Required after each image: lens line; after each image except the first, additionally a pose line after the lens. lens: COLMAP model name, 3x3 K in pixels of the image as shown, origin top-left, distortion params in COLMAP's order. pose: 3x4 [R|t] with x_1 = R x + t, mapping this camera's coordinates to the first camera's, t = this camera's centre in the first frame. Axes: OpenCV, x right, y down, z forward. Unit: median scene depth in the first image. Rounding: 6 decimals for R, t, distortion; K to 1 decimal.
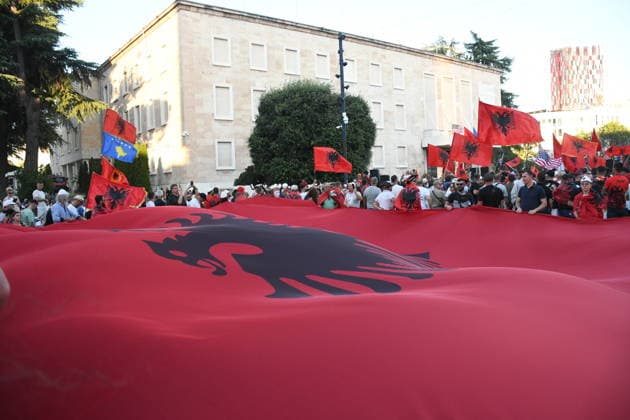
lens RADIAL K [[490.7, 0, 315.0], [0, 490.7, 210.0], [0, 0, 1]] dist [-0.143273, 0.108342]
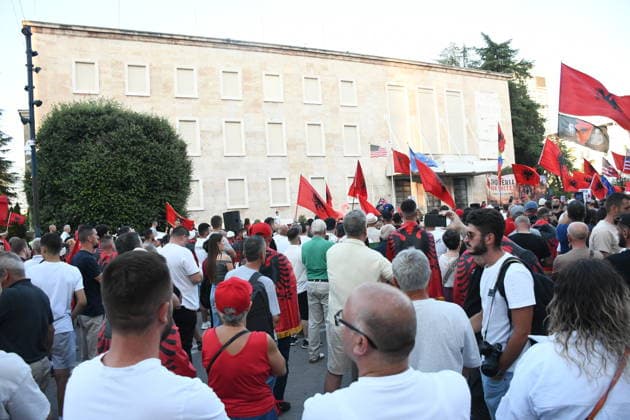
lens RADIAL K [[490.7, 0, 315.0], [0, 490.7, 210.0], [0, 0, 1]] dist [-0.143273, 0.108342]
pose [[0.981185, -0.034055, -0.190042, 0.266980], [0.021221, 0.997380, -0.069162, -0.022223], [0.191899, 0.063828, 0.979337, 0.206907]]
